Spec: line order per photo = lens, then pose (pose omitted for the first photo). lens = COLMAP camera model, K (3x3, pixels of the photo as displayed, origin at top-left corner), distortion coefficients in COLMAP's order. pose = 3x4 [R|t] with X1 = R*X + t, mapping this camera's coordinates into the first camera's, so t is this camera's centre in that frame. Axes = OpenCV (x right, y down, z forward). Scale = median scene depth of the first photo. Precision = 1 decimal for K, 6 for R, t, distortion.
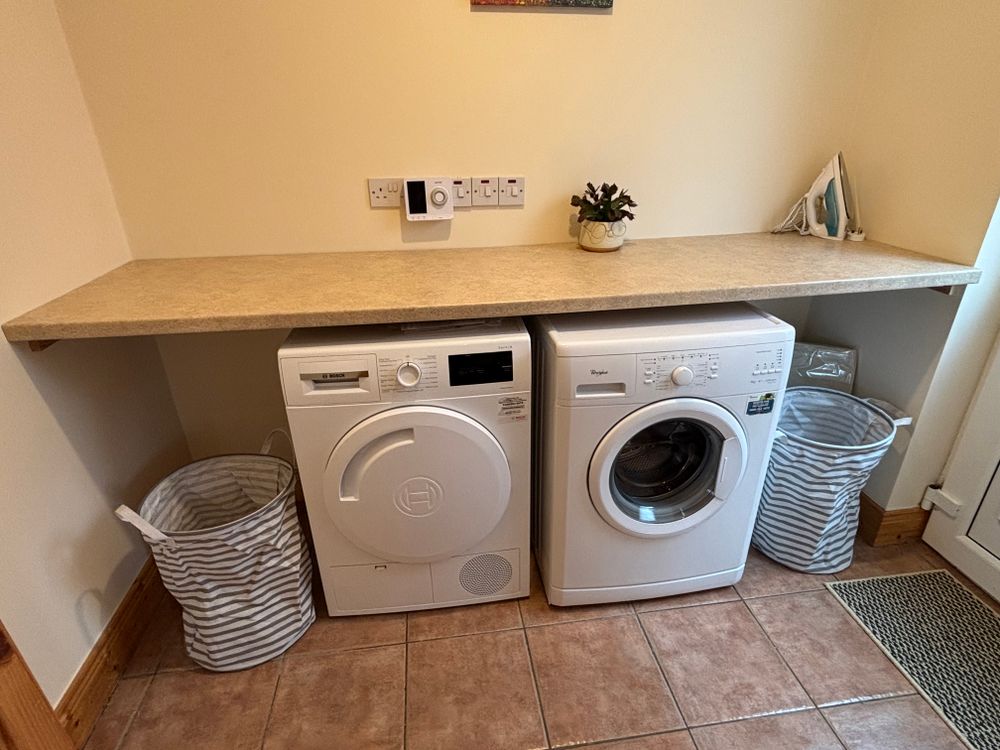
lens RADIAL K [[531.4, 0, 500.0], [0, 531.4, 375.0], [0, 0, 1]] dist [0.042362, -0.053704]
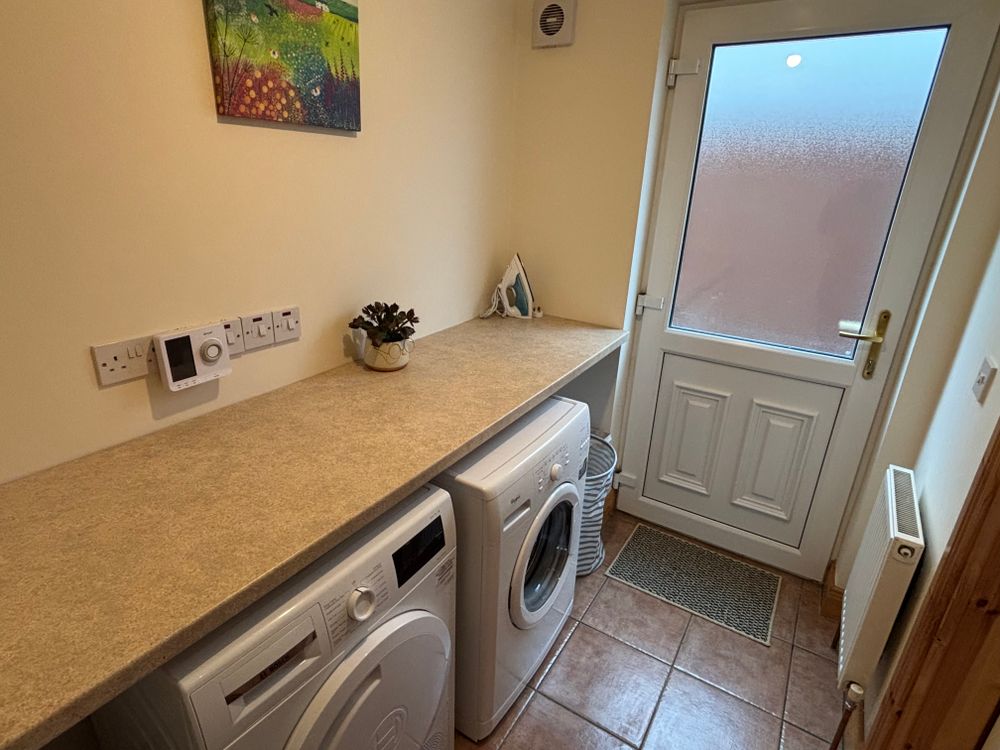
lens RADIAL K [[531.4, 0, 500.0], [0, 531.4, 375.0], [0, 0, 1]] dist [0.042362, -0.053704]
pose [[0.643262, -0.235675, 0.728472, -0.402117], [0.277094, 0.958611, 0.065448, -0.237391], [-0.713746, 0.159755, 0.681942, 0.210896]]
